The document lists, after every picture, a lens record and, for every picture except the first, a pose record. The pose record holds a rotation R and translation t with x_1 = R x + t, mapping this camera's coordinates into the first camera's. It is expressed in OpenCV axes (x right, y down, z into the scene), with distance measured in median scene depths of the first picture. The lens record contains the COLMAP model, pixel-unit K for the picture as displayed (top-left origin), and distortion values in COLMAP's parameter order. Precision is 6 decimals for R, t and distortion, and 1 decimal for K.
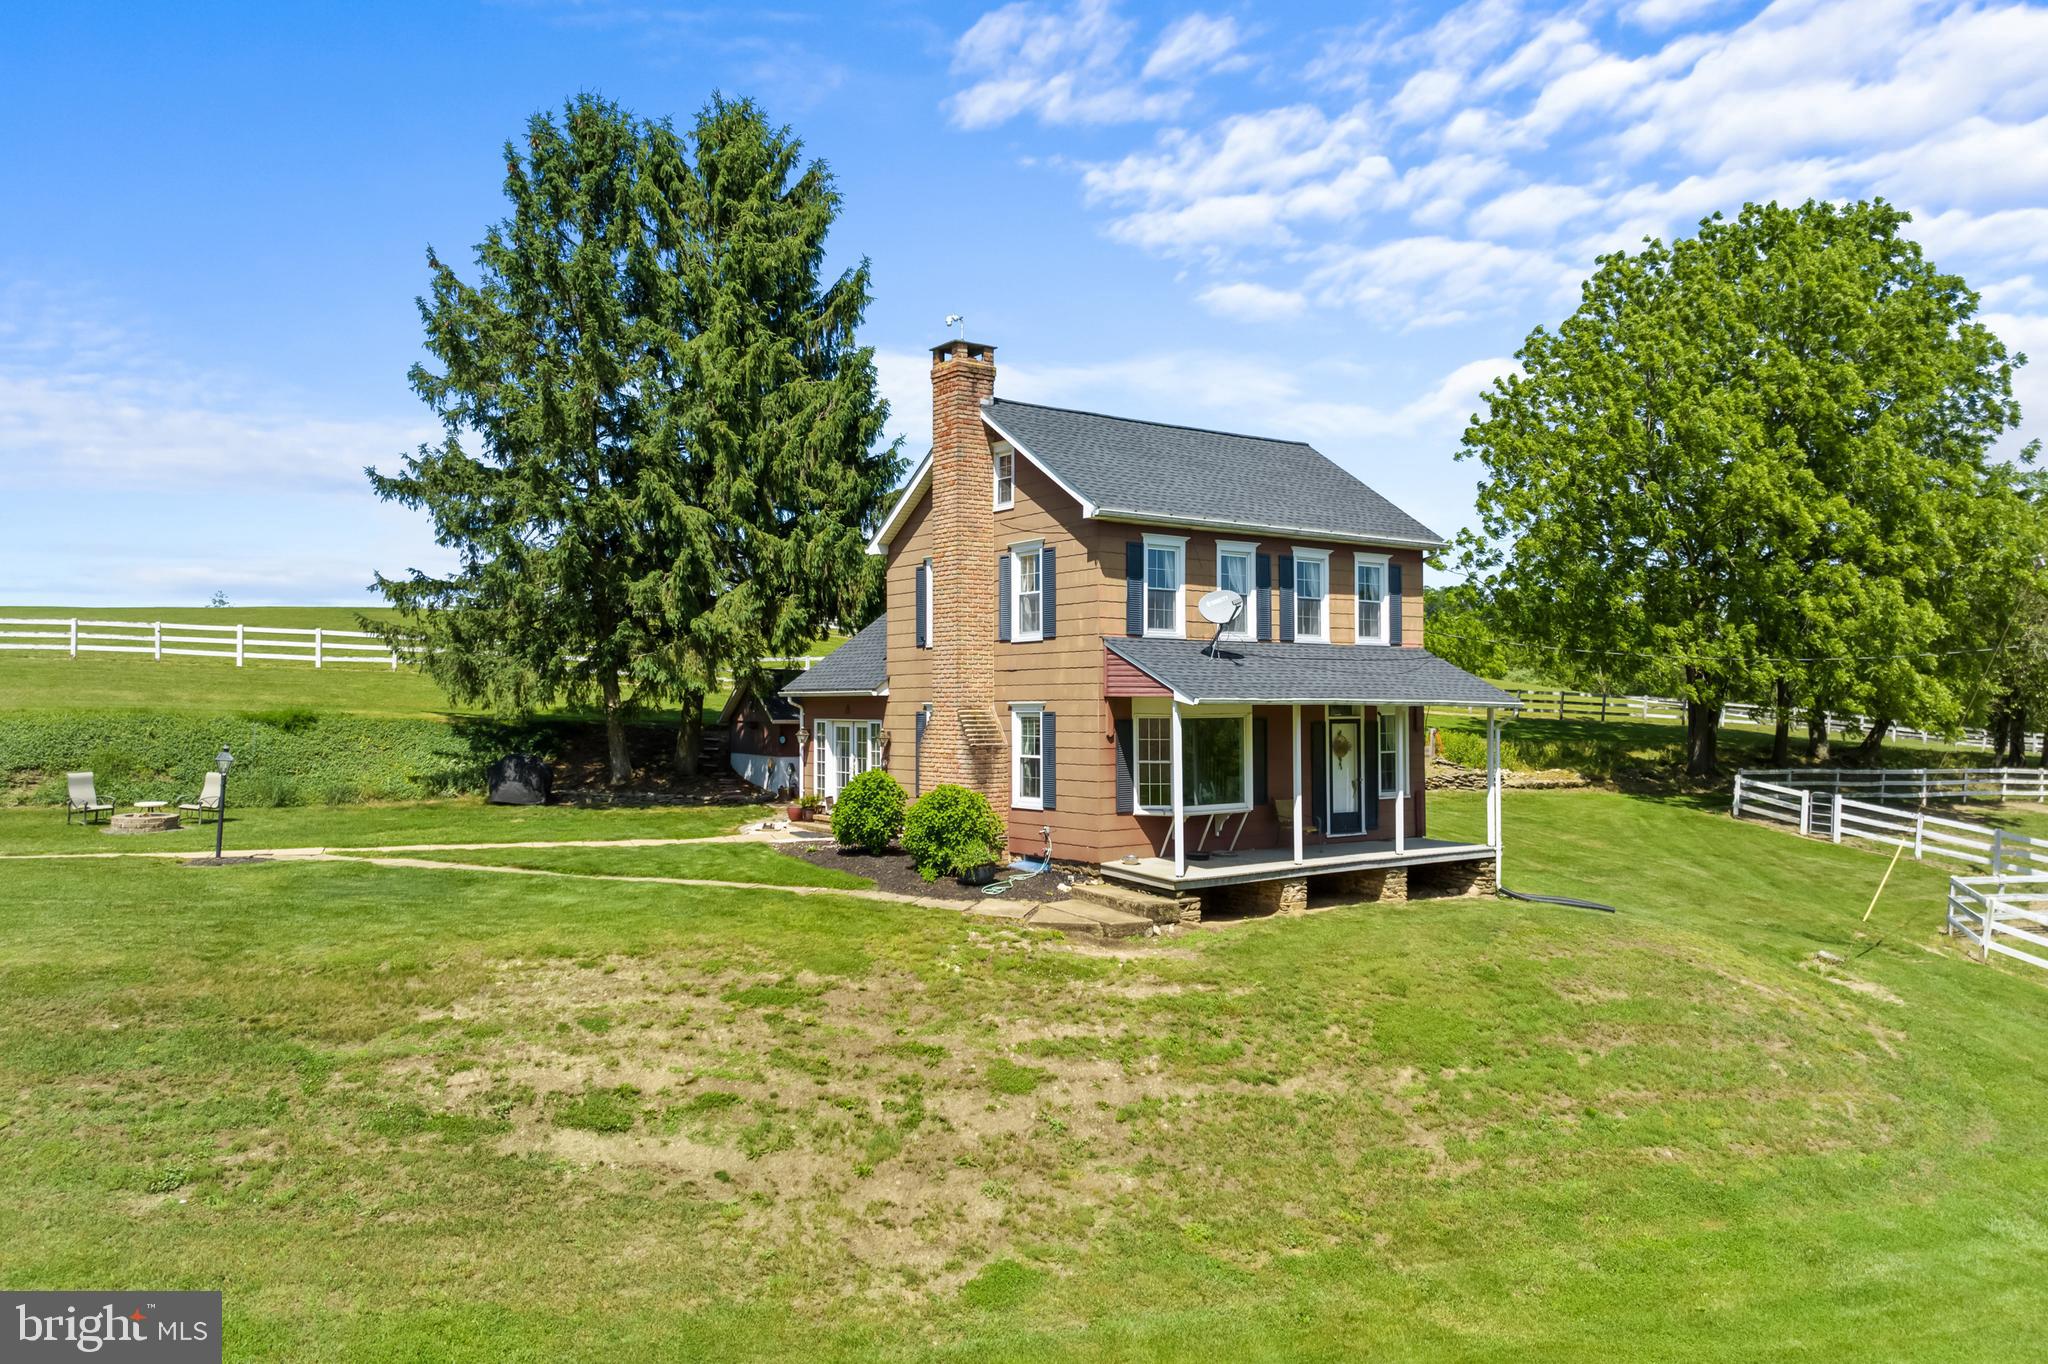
lens RADIAL K [[1435.9, 0, 1024.0], [0, 1435.9, 682.0], [0, 0, 1]] dist [0.006397, 0.000256]
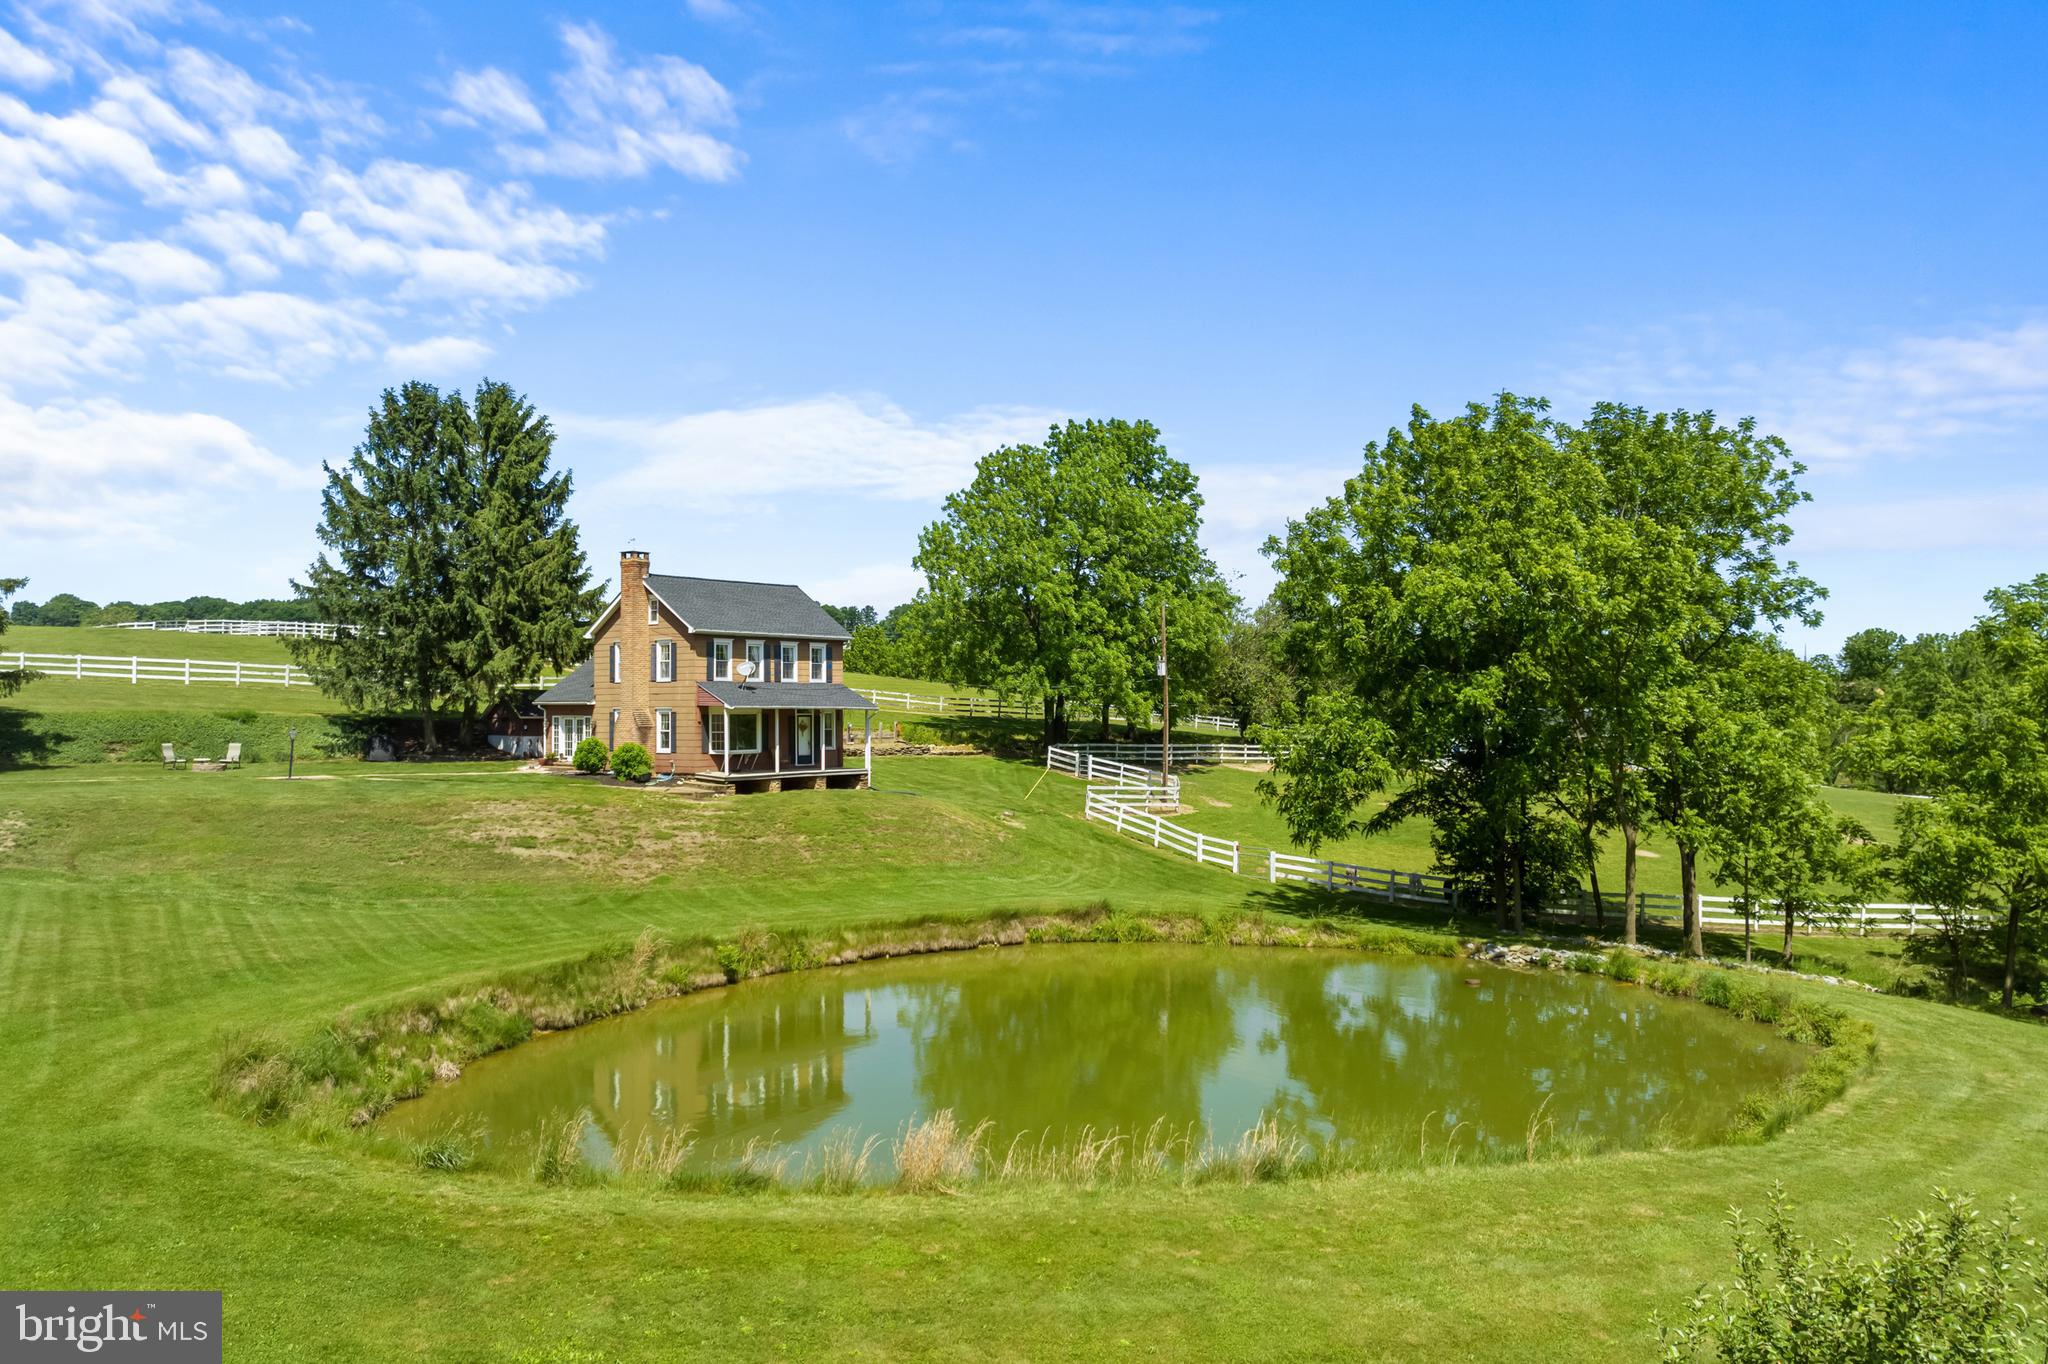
lens RADIAL K [[1435.9, 0, 1024.0], [0, 1435.9, 682.0], [0, 0, 1]] dist [0.006397, 0.000256]
pose [[0.963510, 0.005012, 0.267626, -0.056960], [-0.004783, 0.999987, -0.001507, -0.026339], [-0.267631, 0.000172, 0.963522, -1.371931]]
